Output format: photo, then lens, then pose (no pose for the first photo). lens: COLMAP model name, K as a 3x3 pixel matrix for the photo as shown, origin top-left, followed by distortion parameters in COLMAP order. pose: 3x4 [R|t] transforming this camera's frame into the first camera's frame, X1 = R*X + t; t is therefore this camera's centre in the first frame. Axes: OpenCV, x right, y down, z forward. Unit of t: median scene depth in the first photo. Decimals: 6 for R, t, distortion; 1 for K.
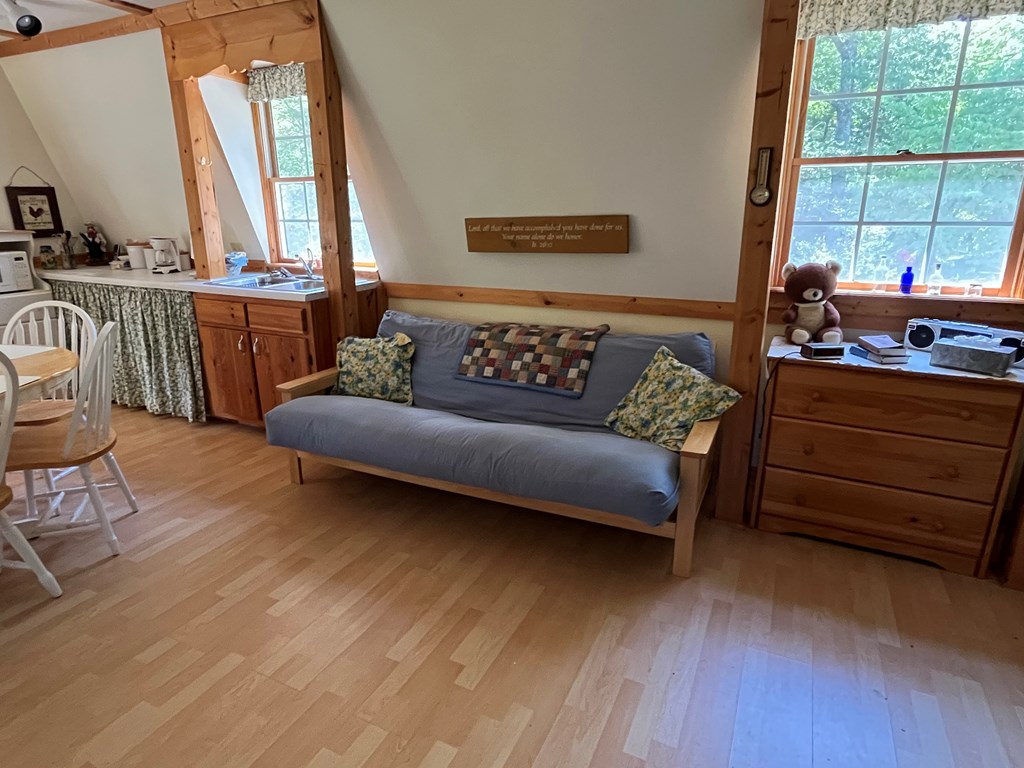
lens RADIAL K [[581.2, 0, 512.0], [0, 581.2, 384.0], [0, 0, 1]] dist [0.002378, -0.012166]
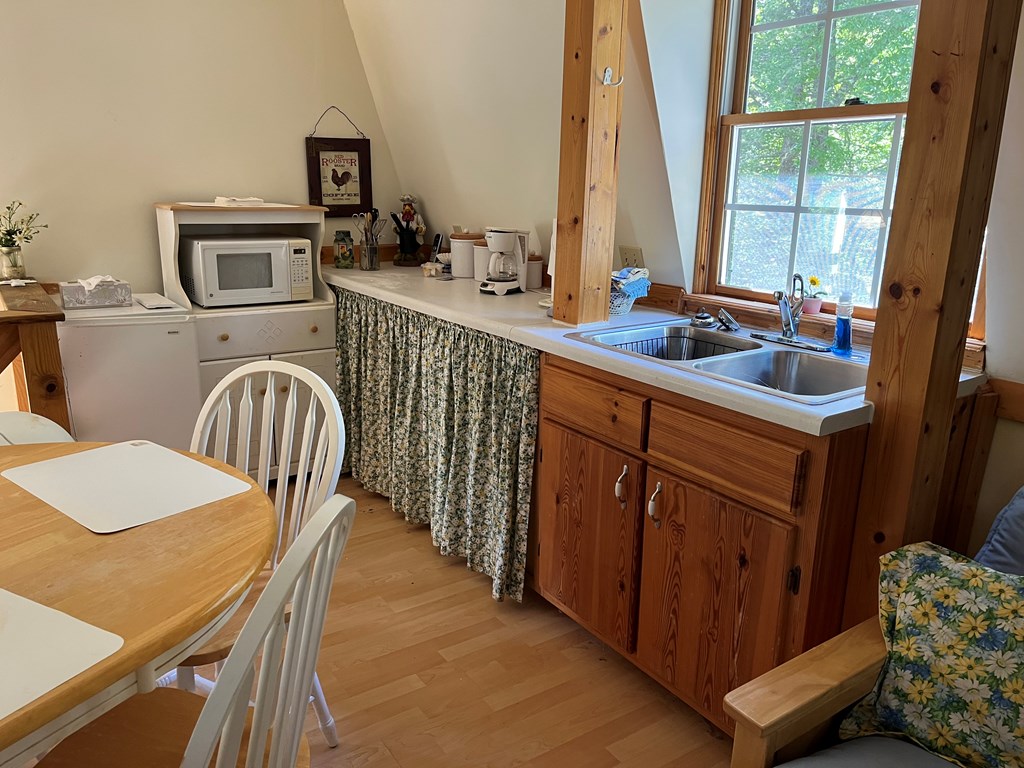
lens RADIAL K [[770.8, 0, 512.0], [0, 770.8, 384.0], [0, 0, 1]] dist [0.079211, -0.110982]
pose [[0.867079, 0.143399, -0.477086, -0.244312], [-0.161706, 0.986835, 0.002722, -0.119572], [0.471195, 0.074788, 0.878853, 0.399406]]
